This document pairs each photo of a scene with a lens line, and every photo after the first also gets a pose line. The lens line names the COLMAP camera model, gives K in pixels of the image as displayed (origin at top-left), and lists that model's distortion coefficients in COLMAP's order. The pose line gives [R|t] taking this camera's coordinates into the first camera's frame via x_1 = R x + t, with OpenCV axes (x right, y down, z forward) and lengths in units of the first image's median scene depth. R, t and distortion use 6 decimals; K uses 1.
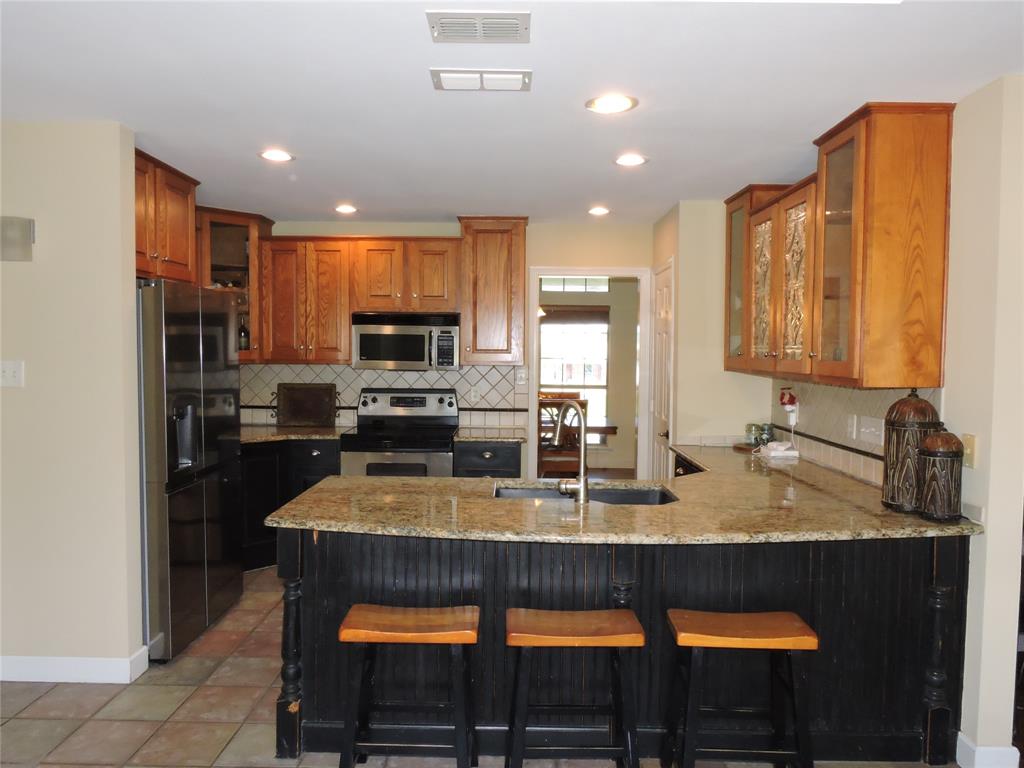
lens RADIAL K [[730.8, 0, 512.0], [0, 730.8, 384.0], [0, 0, 1]] dist [-0.000491, -0.000583]
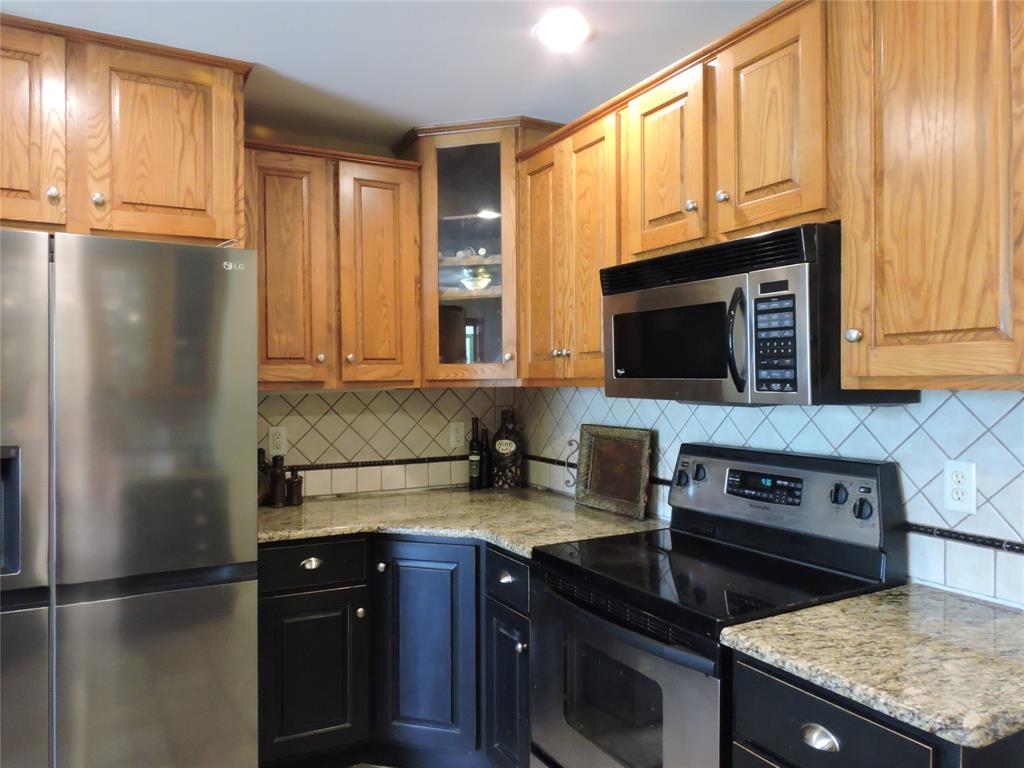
lens RADIAL K [[730.8, 0, 512.0], [0, 730.8, 384.0], [0, 0, 1]] dist [-0.000491, -0.000583]
pose [[0.487174, -0.007675, -0.873271, 0.126514], [-0.032529, 0.999108, -0.026927, -0.014411], [0.872699, 0.041525, 0.486490, 0.699903]]
